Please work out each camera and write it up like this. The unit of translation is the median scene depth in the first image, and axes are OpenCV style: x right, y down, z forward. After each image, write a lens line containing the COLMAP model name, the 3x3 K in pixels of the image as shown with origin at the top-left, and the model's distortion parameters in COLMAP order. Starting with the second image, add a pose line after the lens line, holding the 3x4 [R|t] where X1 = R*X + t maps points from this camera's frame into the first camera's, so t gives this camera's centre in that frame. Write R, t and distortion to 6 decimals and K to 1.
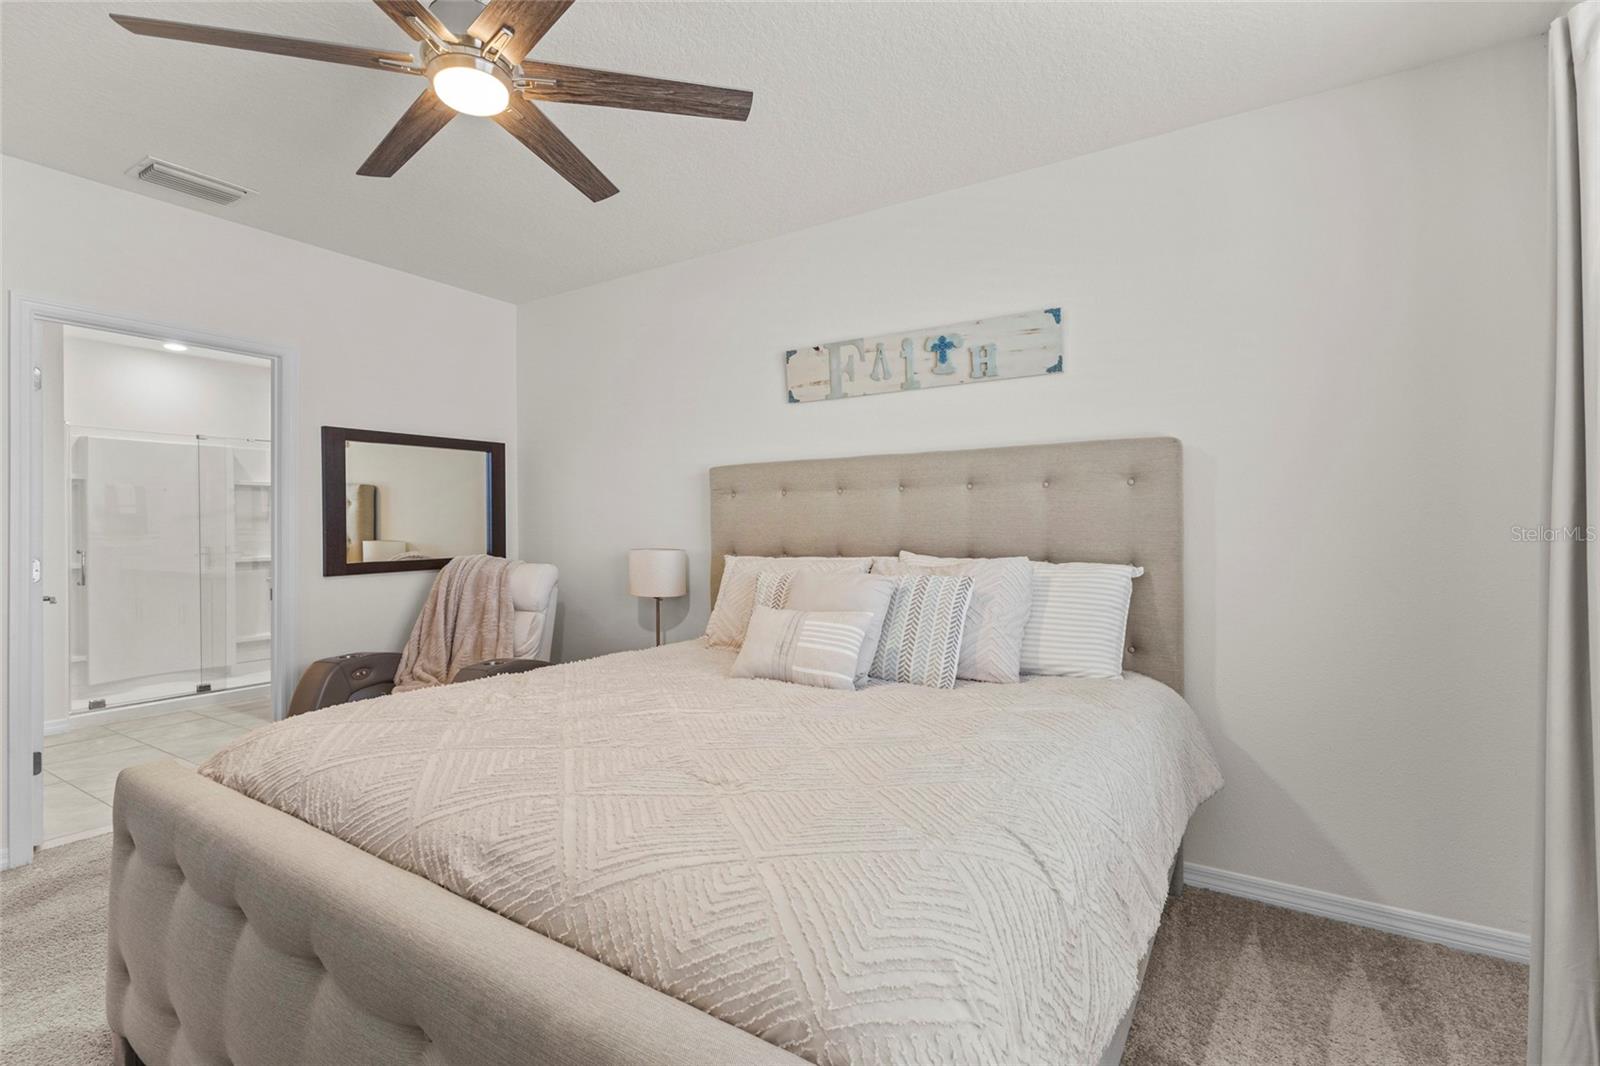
lens RADIAL K [[742.0, 0, 797.0], [0, 742.0, 530.4], [0, 0, 1]] dist [-0.003700, 0.001581]
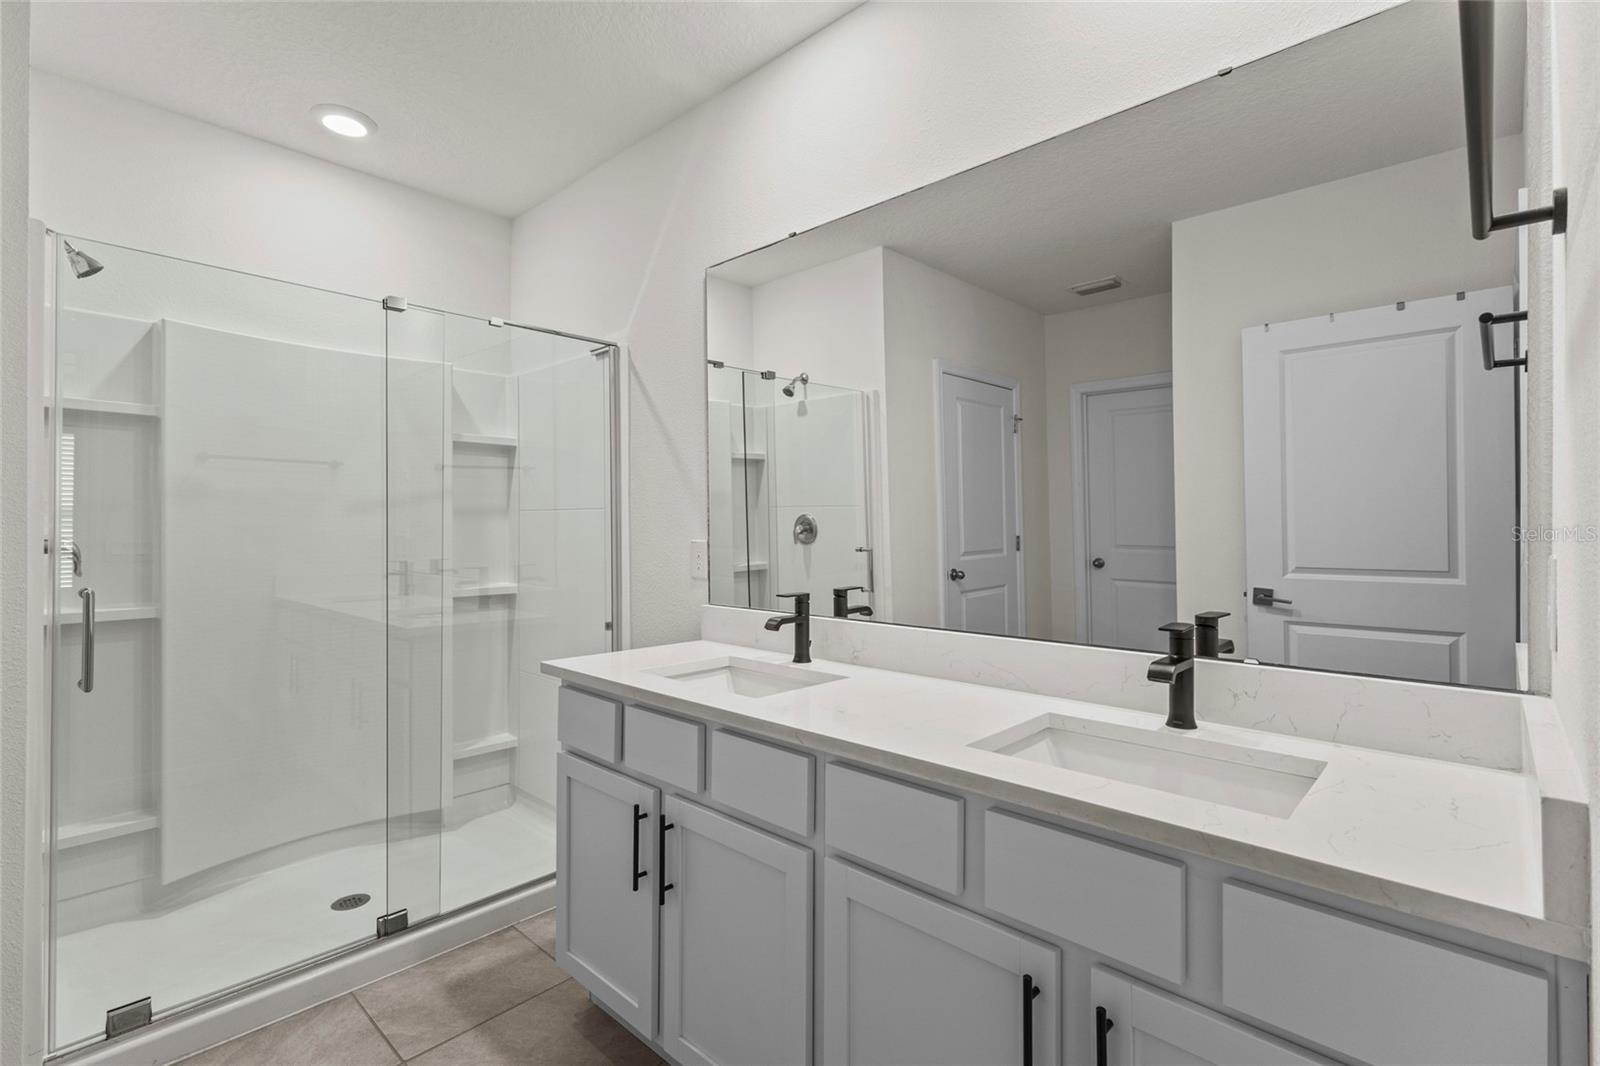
lens RADIAL K [[742.0, 0, 803.1], [0, 742.0, 529.1], [0, 0, 1]] dist [-0.003700, 0.001581]
pose [[0.984576, 0.000912, -0.174954, -0.439495], [-0.002959, 0.999930, -0.011441, 0.001254], [0.174931, 0.011783, 0.984510, 0.550661]]
